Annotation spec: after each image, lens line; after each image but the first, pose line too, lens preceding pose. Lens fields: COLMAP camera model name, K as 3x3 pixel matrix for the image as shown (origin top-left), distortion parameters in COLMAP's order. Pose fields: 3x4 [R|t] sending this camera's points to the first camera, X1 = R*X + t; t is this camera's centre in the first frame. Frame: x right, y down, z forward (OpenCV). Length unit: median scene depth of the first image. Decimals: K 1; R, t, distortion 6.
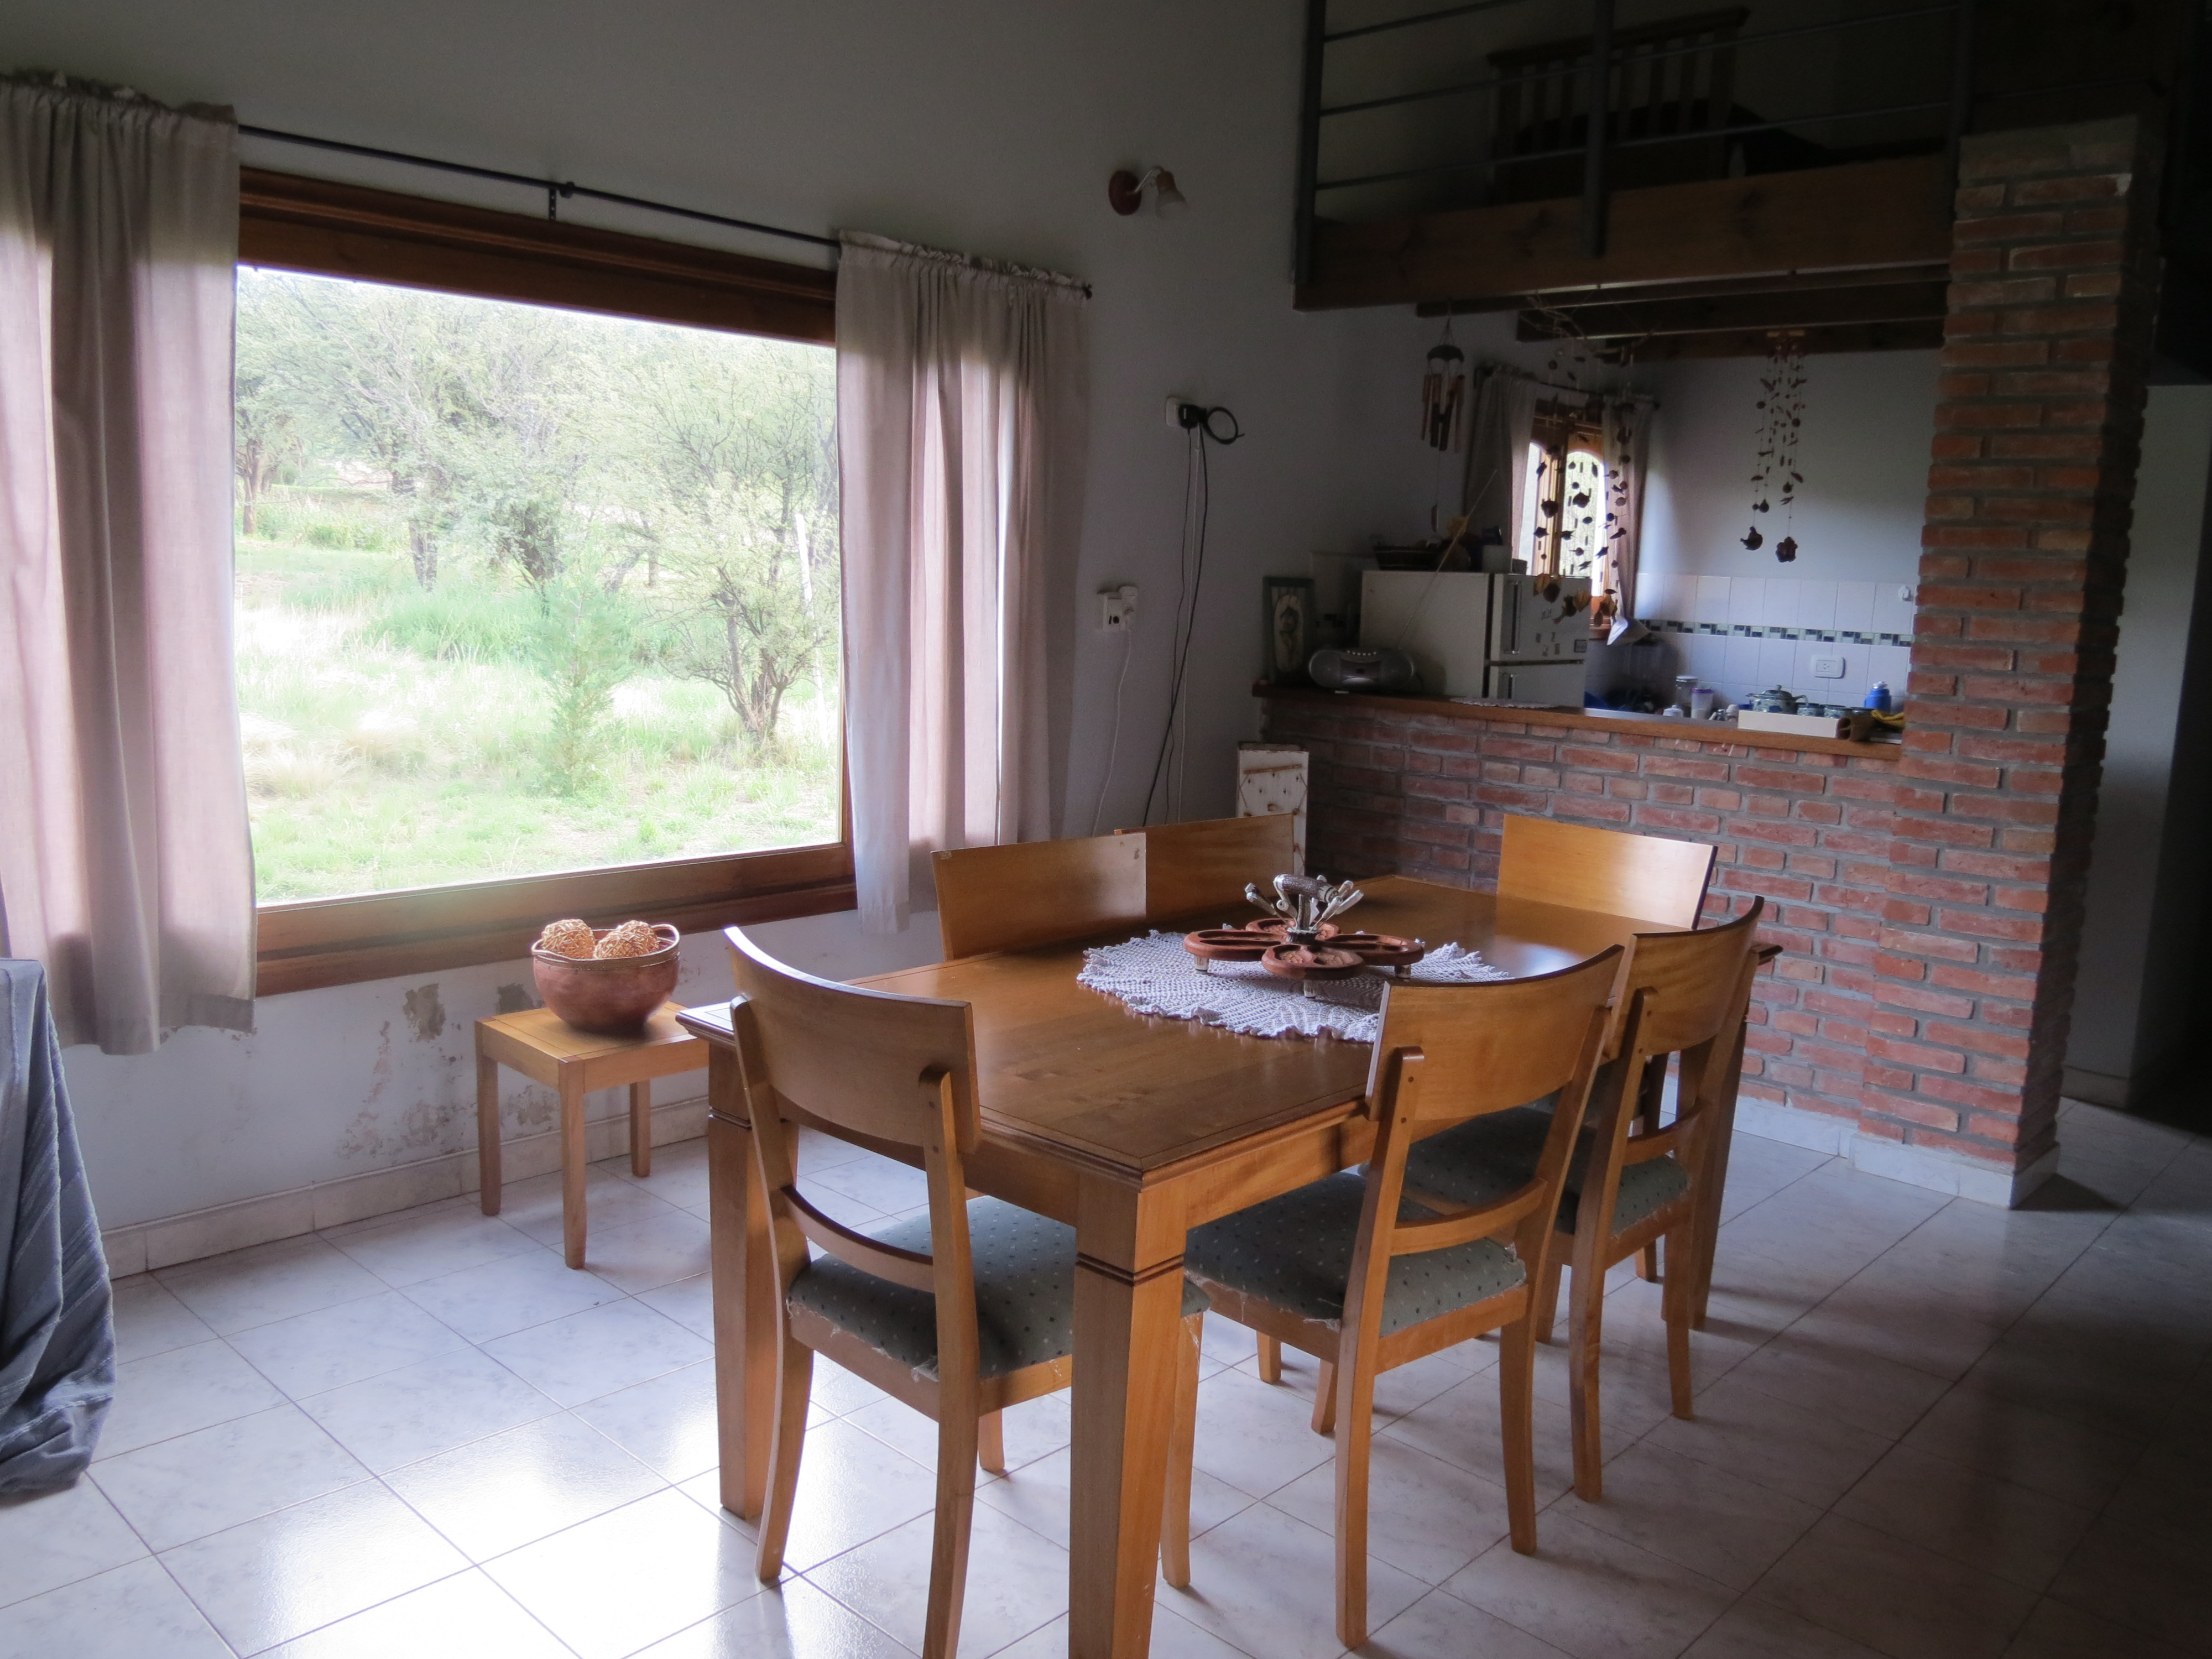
lens RADIAL K [[1746.5, 0, 1112.1], [0, 1746.5, 829.9], [0, 0, 1]] dist [-0.047364, 0.020236]
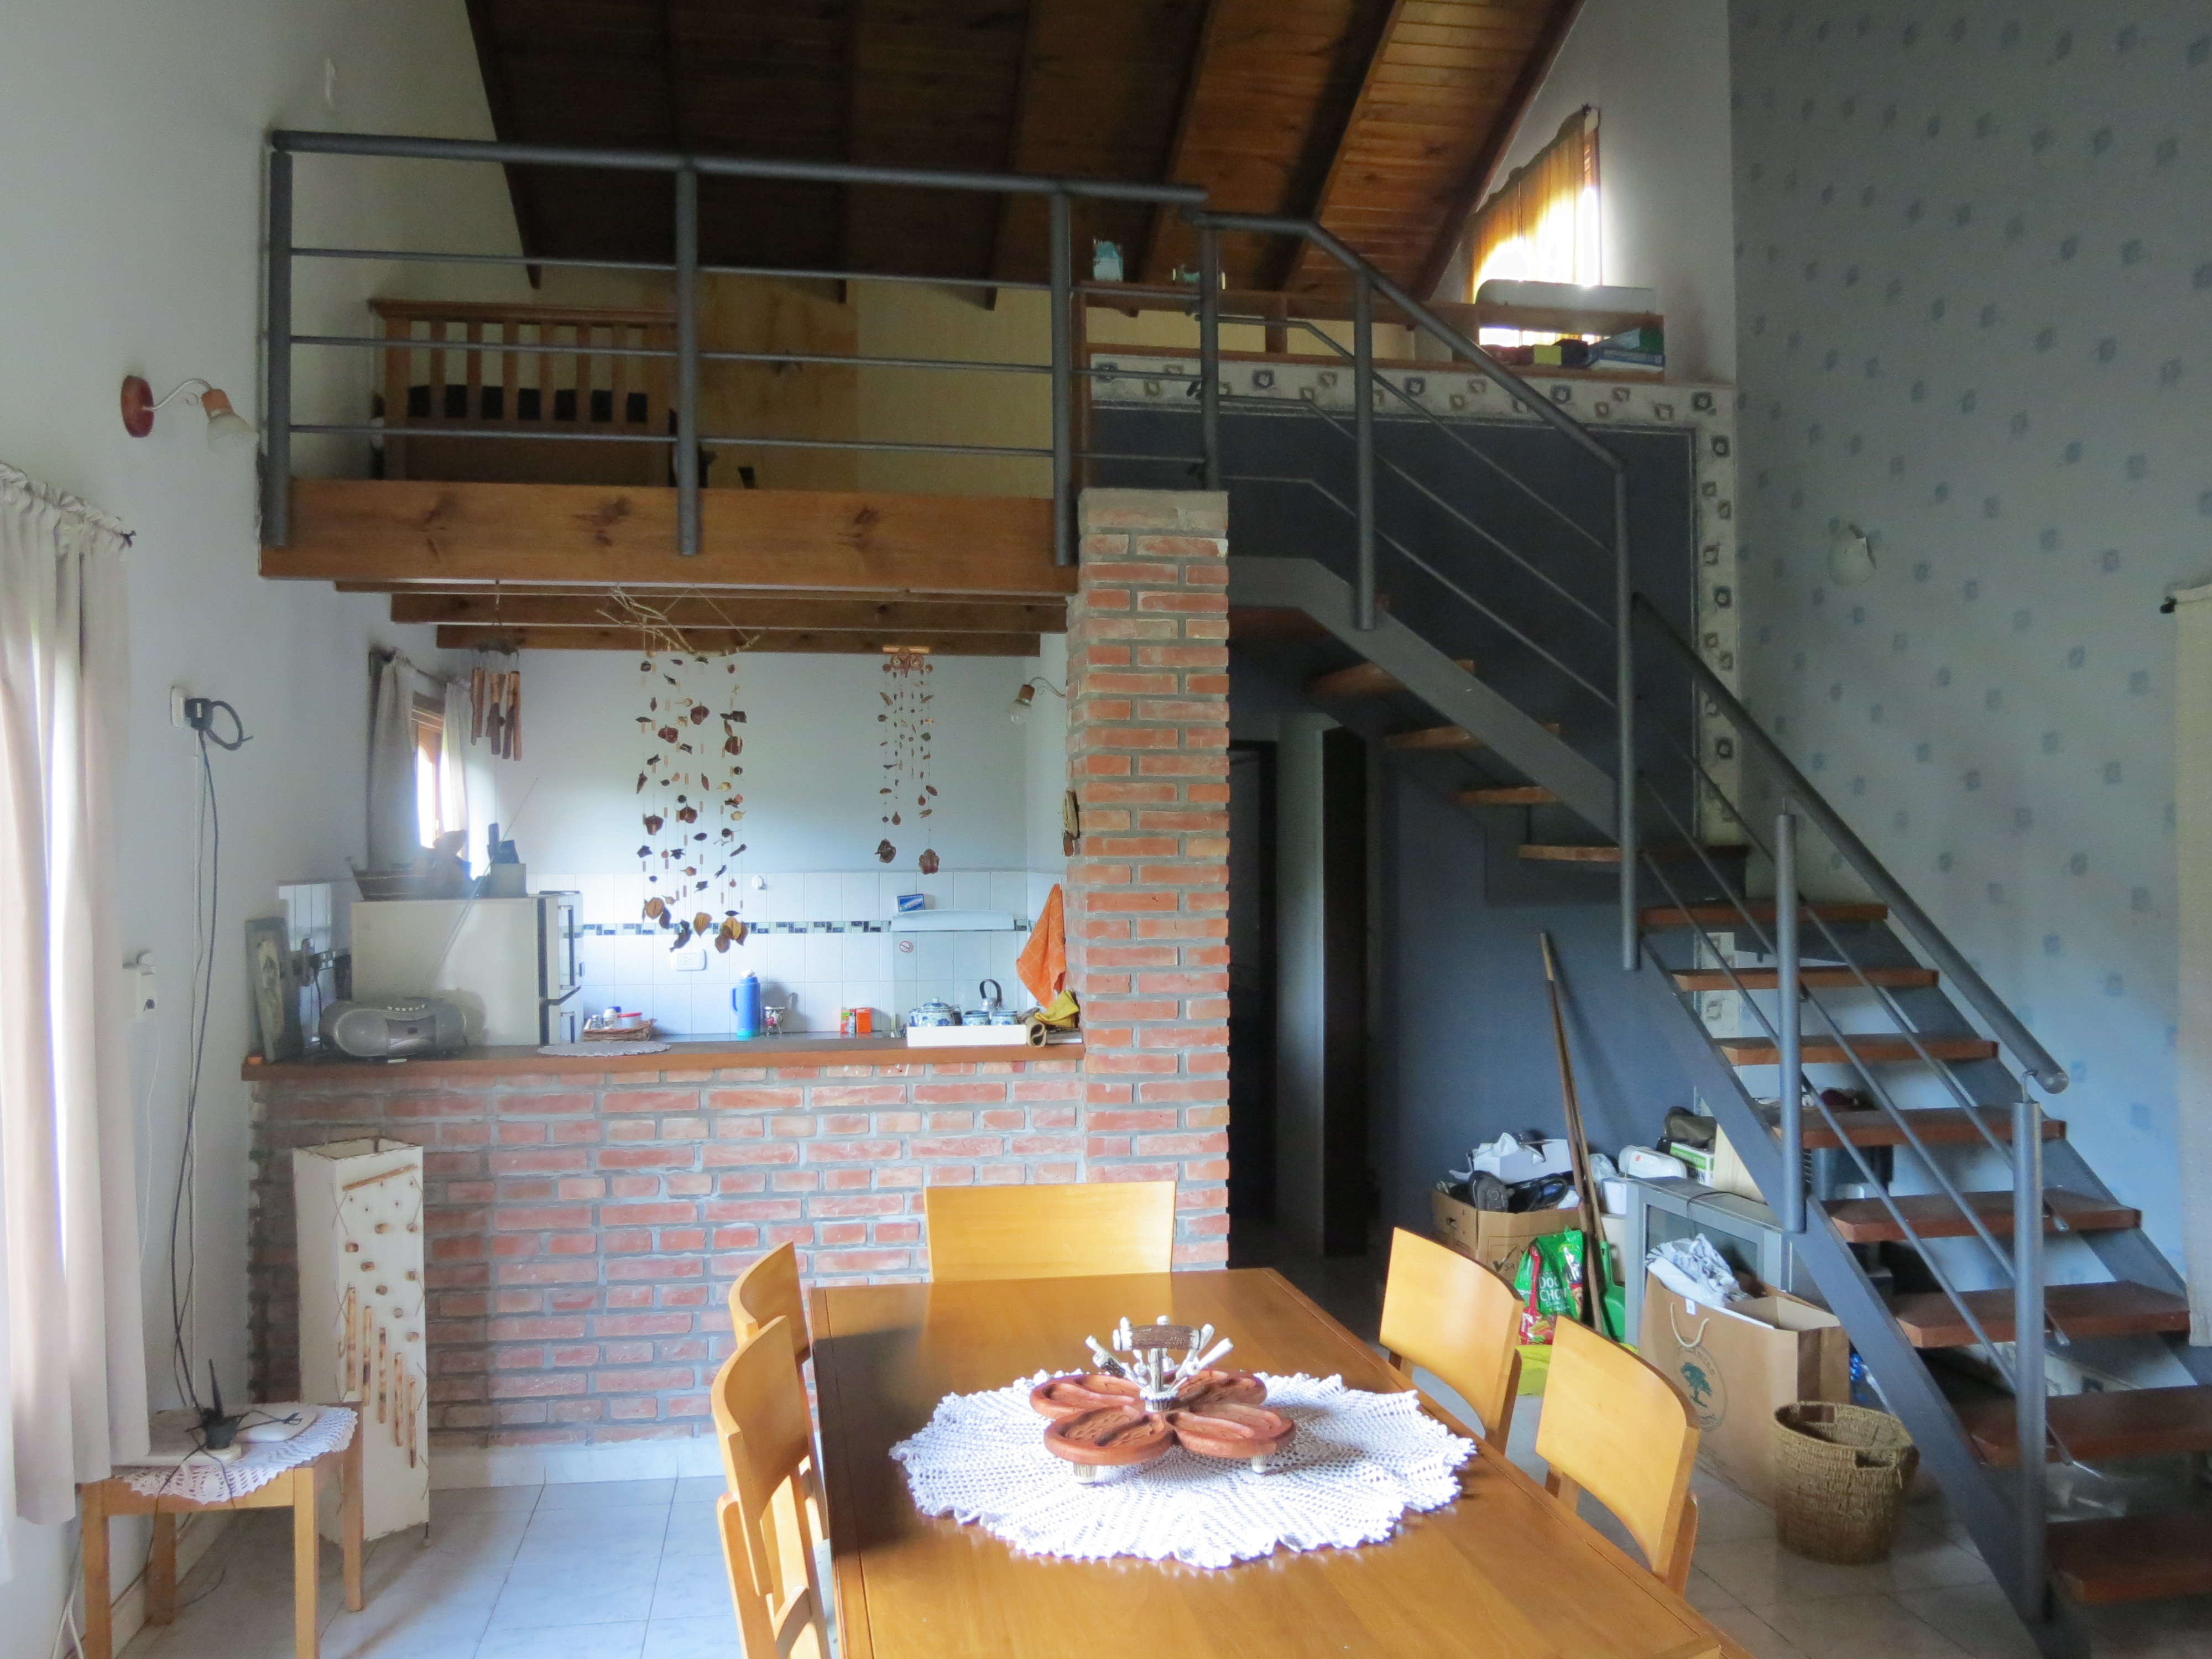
lens RADIAL K [[1746.5, 0, 1137.3], [0, 1746.5, 825.4], [0, 0, 1]] dist [-0.047364, 0.020236]
pose [[0.597581, -0.030796, 0.801217, -0.337965], [0.147657, 0.986399, -0.072215, -0.090772], [-0.788095, 0.161460, 0.594000, 0.300118]]
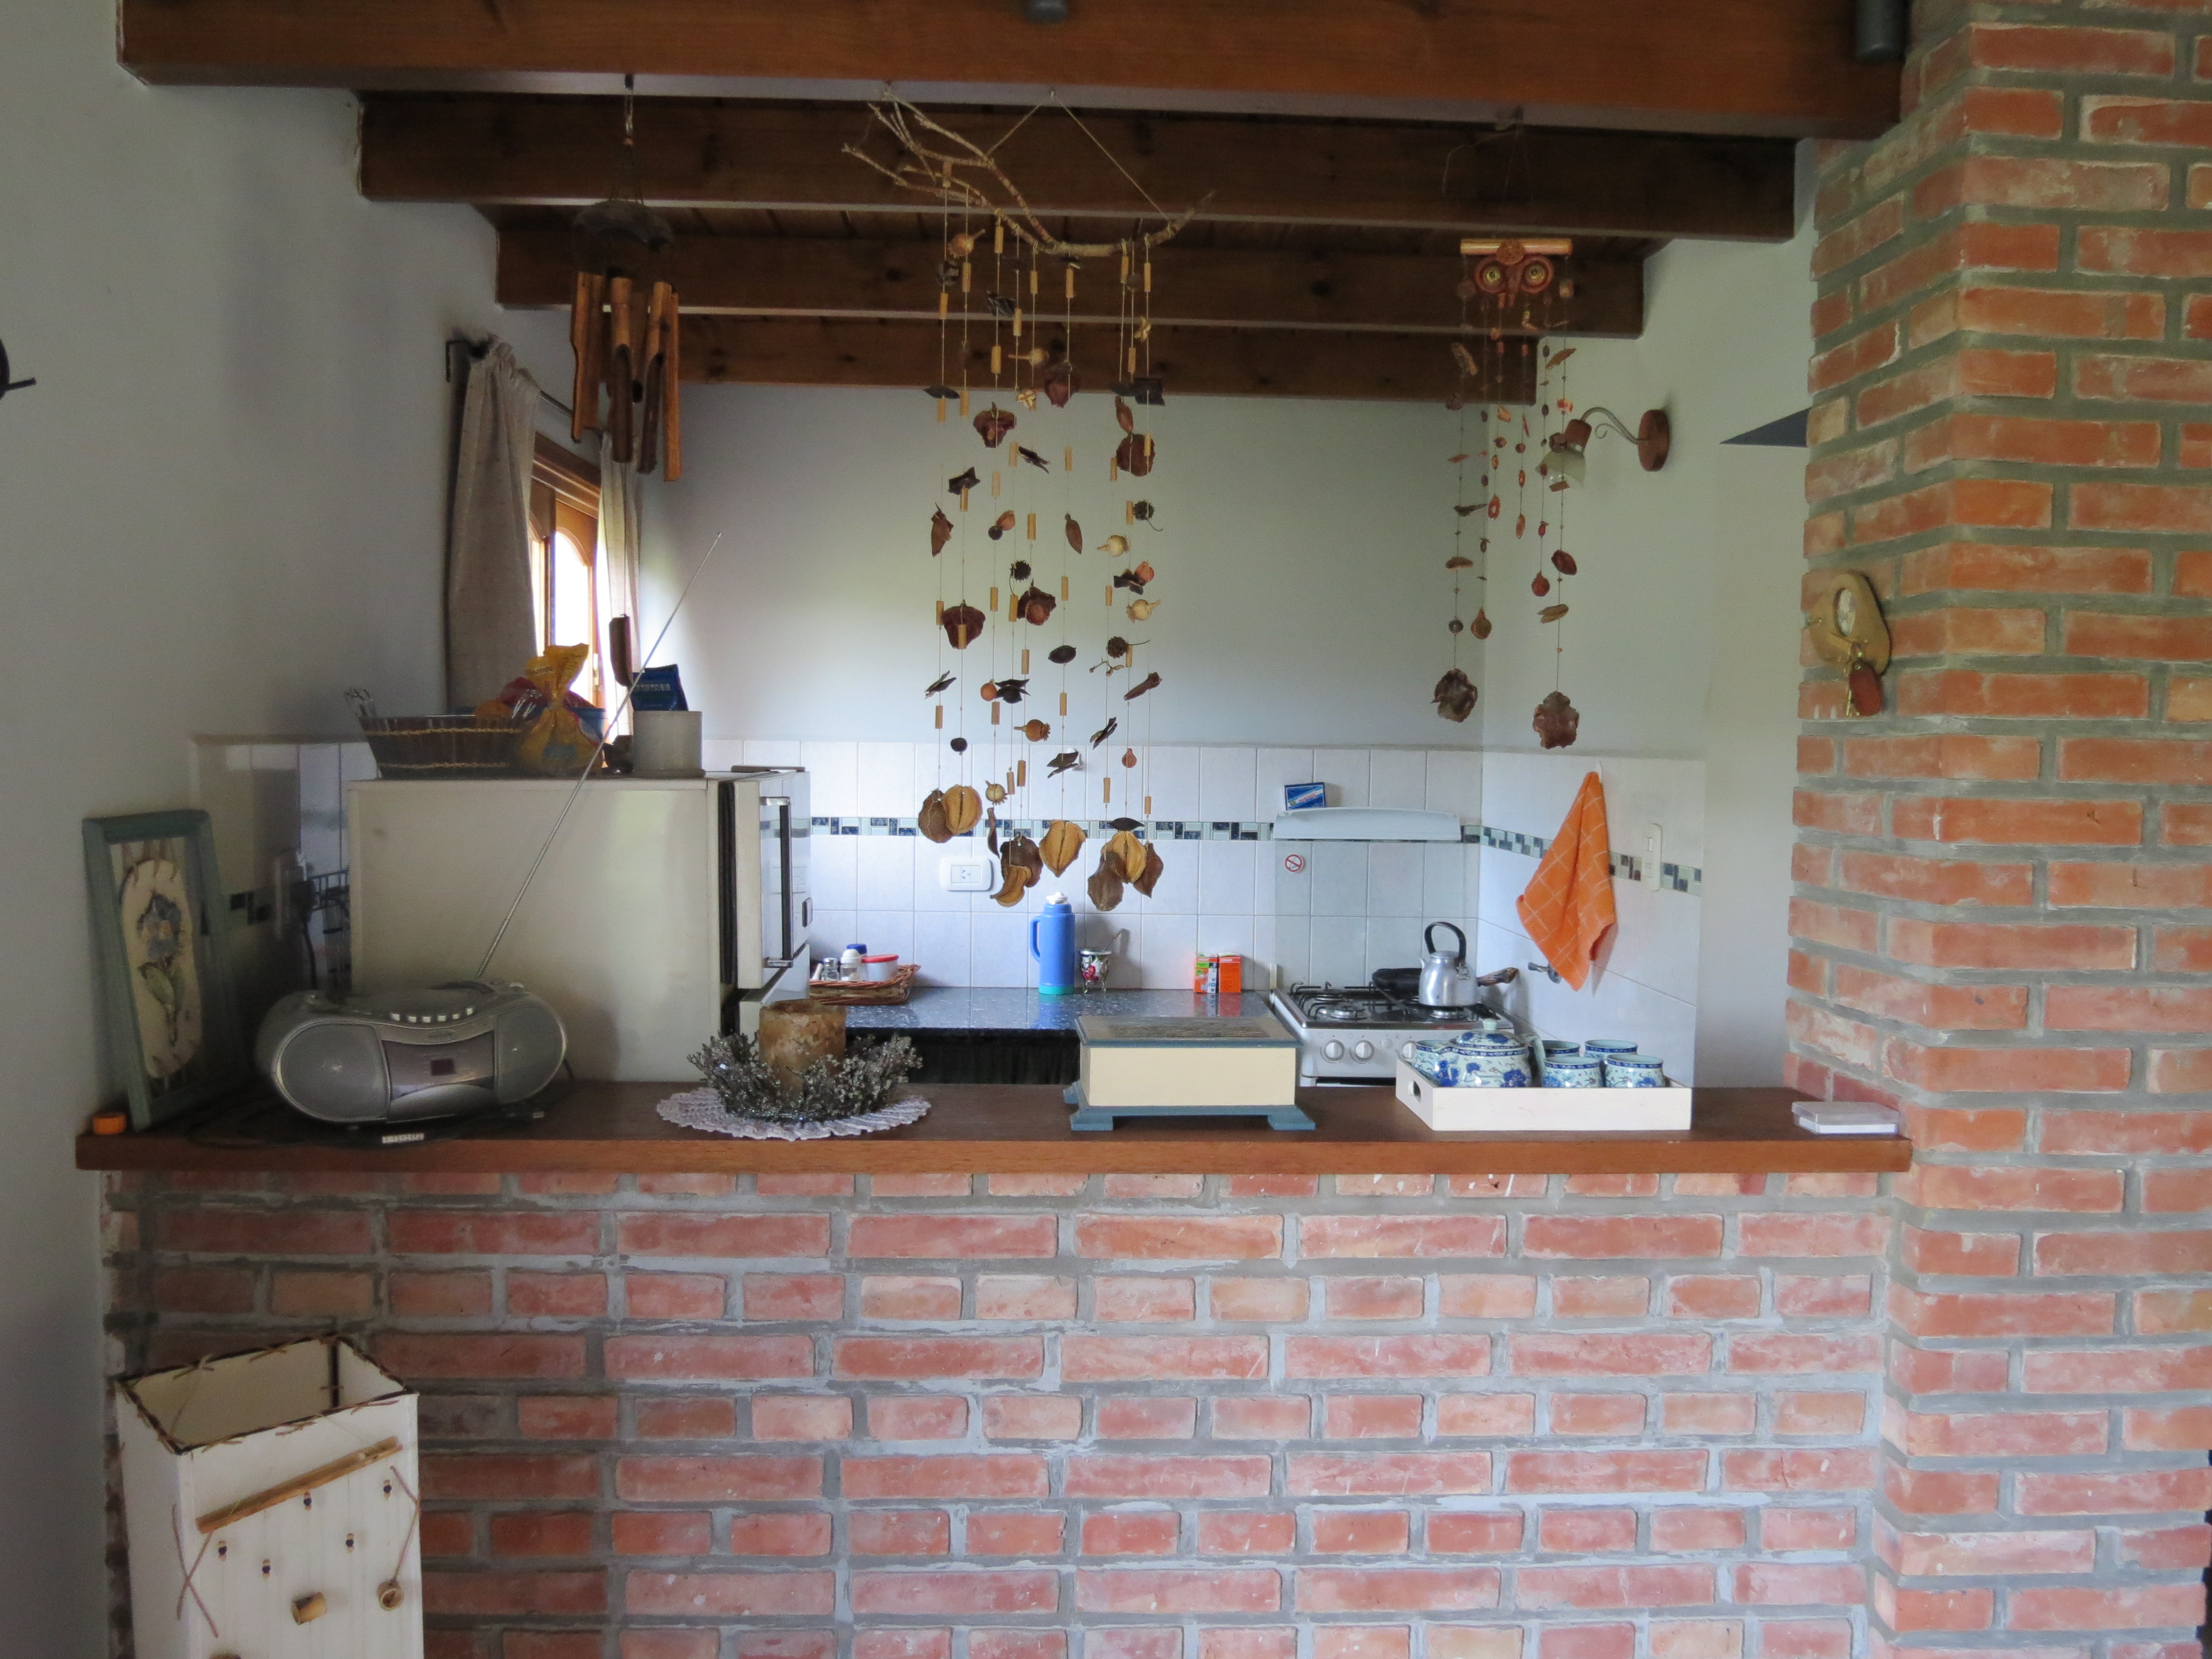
lens RADIAL K [[1746.5, 0, 1125.5], [0, 1746.5, 820.0], [0, 0, 1]] dist [-0.047364, 0.020236]
pose [[0.698604, -0.064453, 0.712600, -0.013466], [0.119346, 0.992479, -0.027234, -0.134935], [-0.705485, 0.104072, 0.701042, 0.751149]]
